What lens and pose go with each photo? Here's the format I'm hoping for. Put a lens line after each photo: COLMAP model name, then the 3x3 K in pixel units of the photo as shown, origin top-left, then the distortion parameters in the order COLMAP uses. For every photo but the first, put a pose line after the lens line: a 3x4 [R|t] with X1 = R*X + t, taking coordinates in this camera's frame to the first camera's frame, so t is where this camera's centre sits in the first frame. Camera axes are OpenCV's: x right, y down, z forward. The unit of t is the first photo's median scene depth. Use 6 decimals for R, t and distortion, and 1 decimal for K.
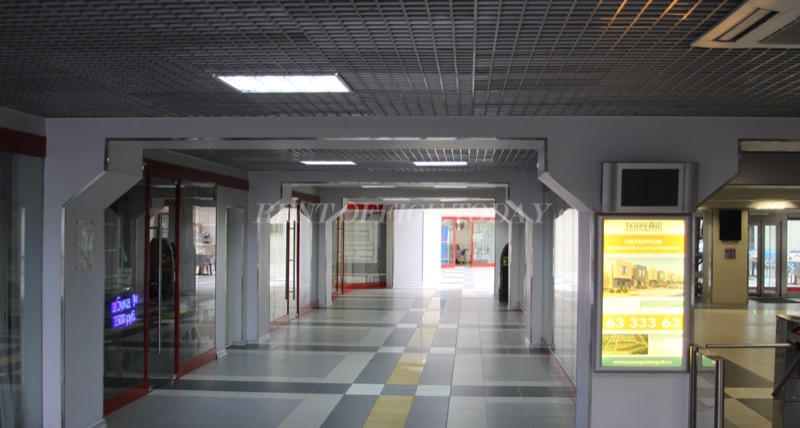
lens RADIAL K [[1059.4, 0, 398.7], [0, 1059.4, 236.5], [0, 0, 1]] dist [-0.132894, 0.050423]
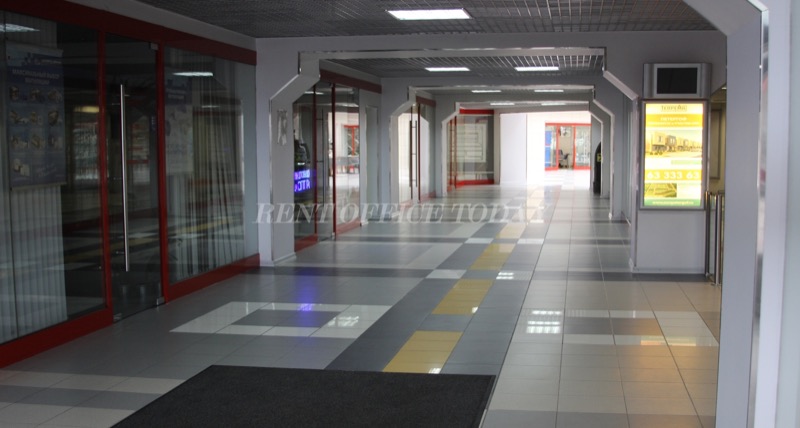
lens RADIAL K [[1040.1, 0, 452.4], [0, 1040.1, 249.2], [0, 0, 1]] dist [-0.116878, 0.000338]
pose [[0.998650, -0.005979, -0.051596, 0.001757], [0.010994, 0.995179, 0.097457, 0.025990], [0.050764, -0.097893, 0.993901, -0.272696]]
